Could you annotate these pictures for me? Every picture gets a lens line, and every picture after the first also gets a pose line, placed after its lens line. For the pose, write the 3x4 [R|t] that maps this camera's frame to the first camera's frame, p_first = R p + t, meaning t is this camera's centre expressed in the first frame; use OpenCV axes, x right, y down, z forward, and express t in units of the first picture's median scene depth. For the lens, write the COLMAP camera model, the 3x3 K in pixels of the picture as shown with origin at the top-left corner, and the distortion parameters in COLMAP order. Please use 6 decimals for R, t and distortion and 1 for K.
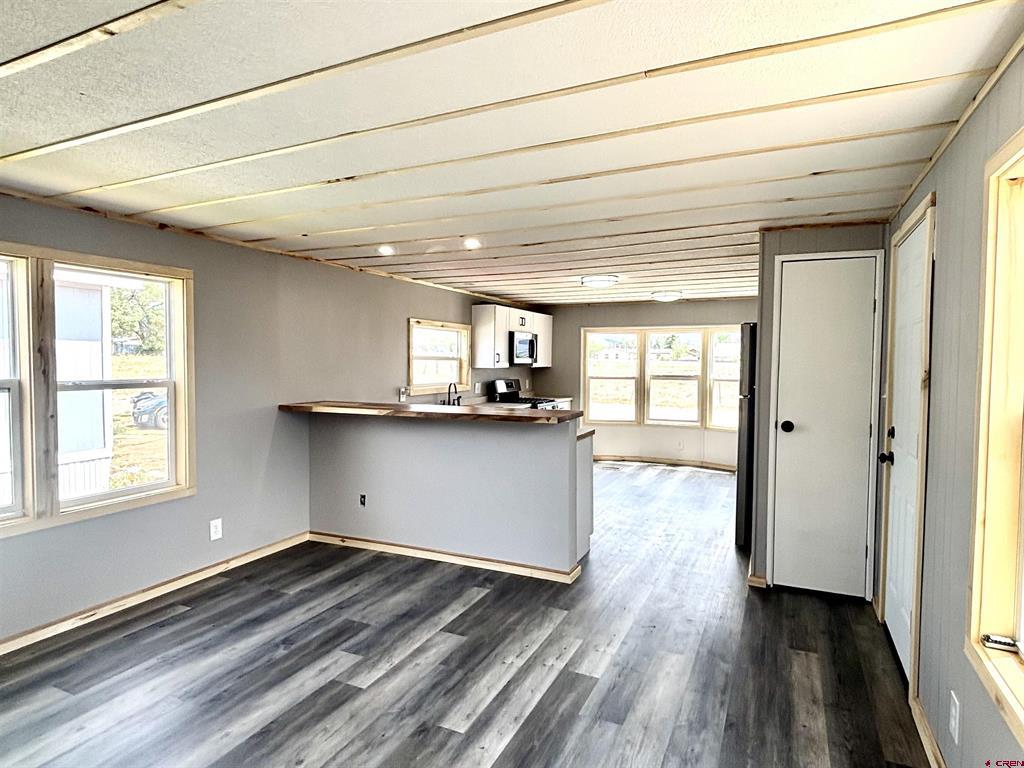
lens RADIAL K [[574.9, 0, 512.2], [0, 574.9, 384.1], [0, 0, 1]] dist [0.003081, -0.006967]
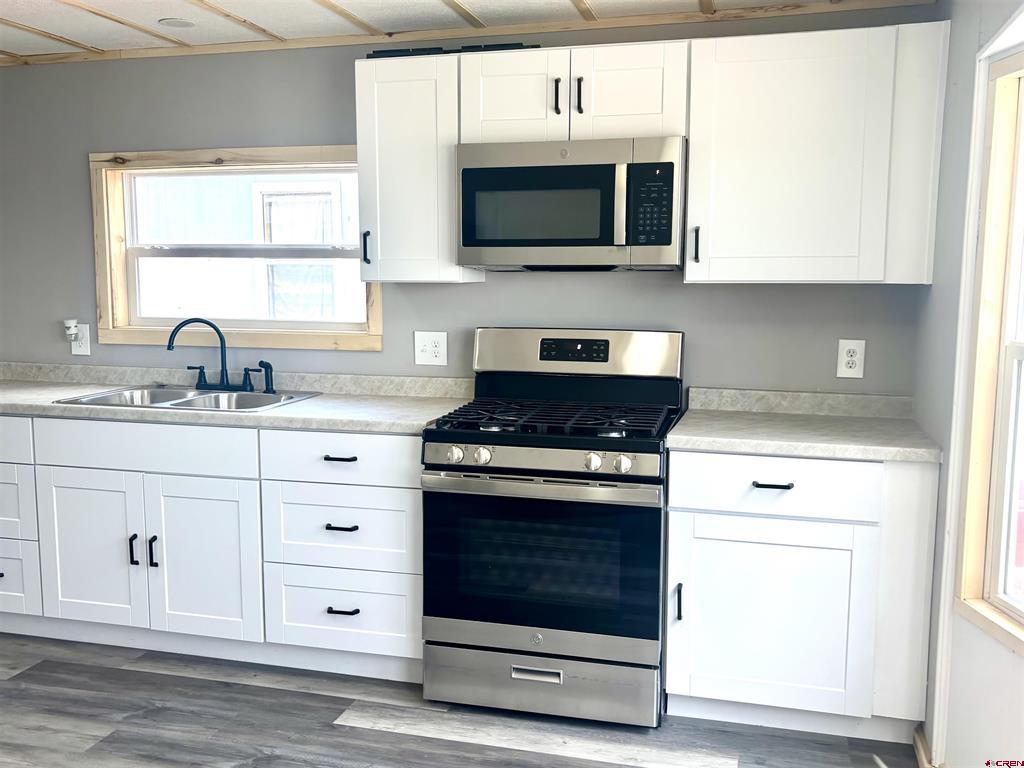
lens RADIAL K [[965.6, 0, 510.2], [0, 965.6, 394.6], [0, 0, 1]] dist [0.023628, 0.000000]
pose [[0.162775, 0.119827, -0.979360, 0.784711], [-0.042630, 0.992525, 0.114352, -0.050292], [0.985742, 0.023136, 0.166667, 1.634084]]
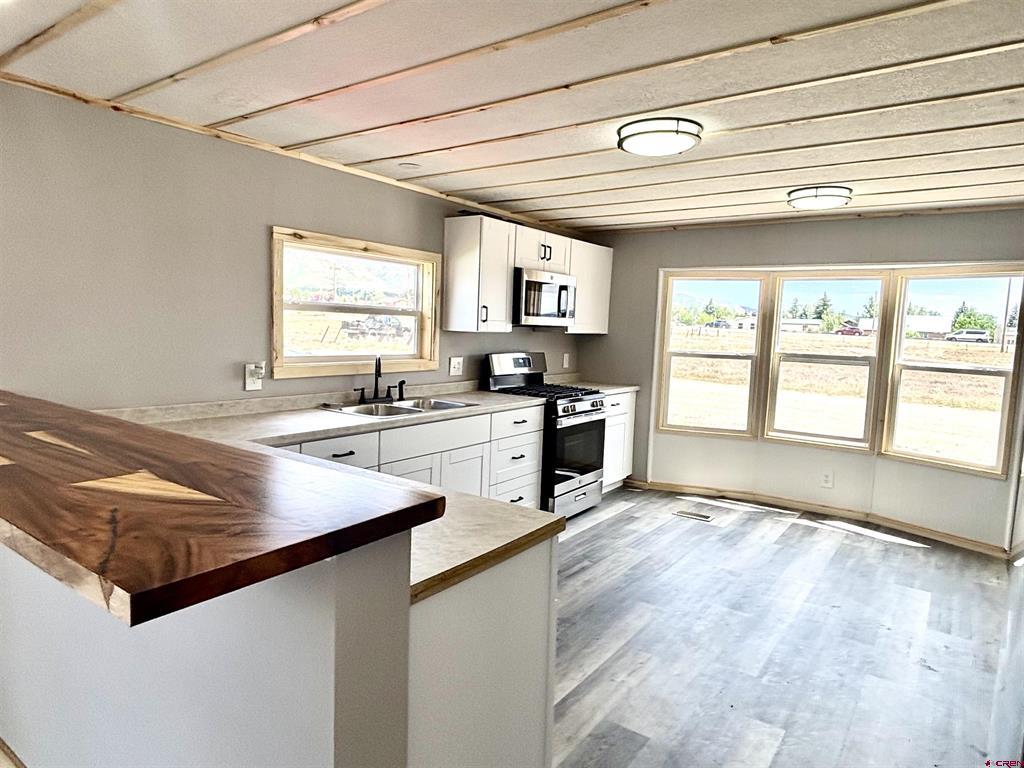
lens RADIAL K [[628.8, 0, 513.6], [0, 628.8, 383.7], [0, 0, 1]] dist [0.029522, -0.036184]
pose [[0.983106, 0.044400, -0.177573, 0.186196], [-0.035498, 0.997963, 0.053001, -0.018389], [0.179564, -0.045802, 0.982679, 0.668111]]
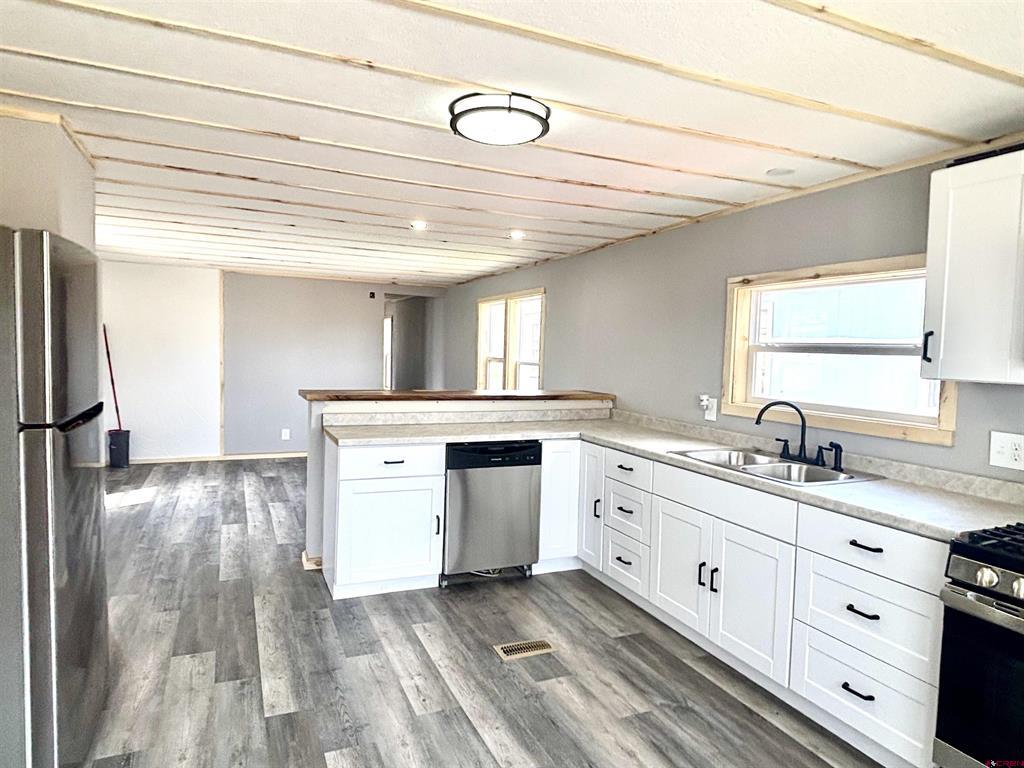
lens RADIAL K [[628.8, 0, 504.3], [0, 628.8, 384.6], [0, 0, 1]] dist [0.029522, -0.036184]
pose [[-0.663360, 0.019577, -0.748044, 0.611017], [-0.061257, 0.994882, 0.080359, -0.064045], [0.745788, 0.099130, -0.658766, 1.737001]]
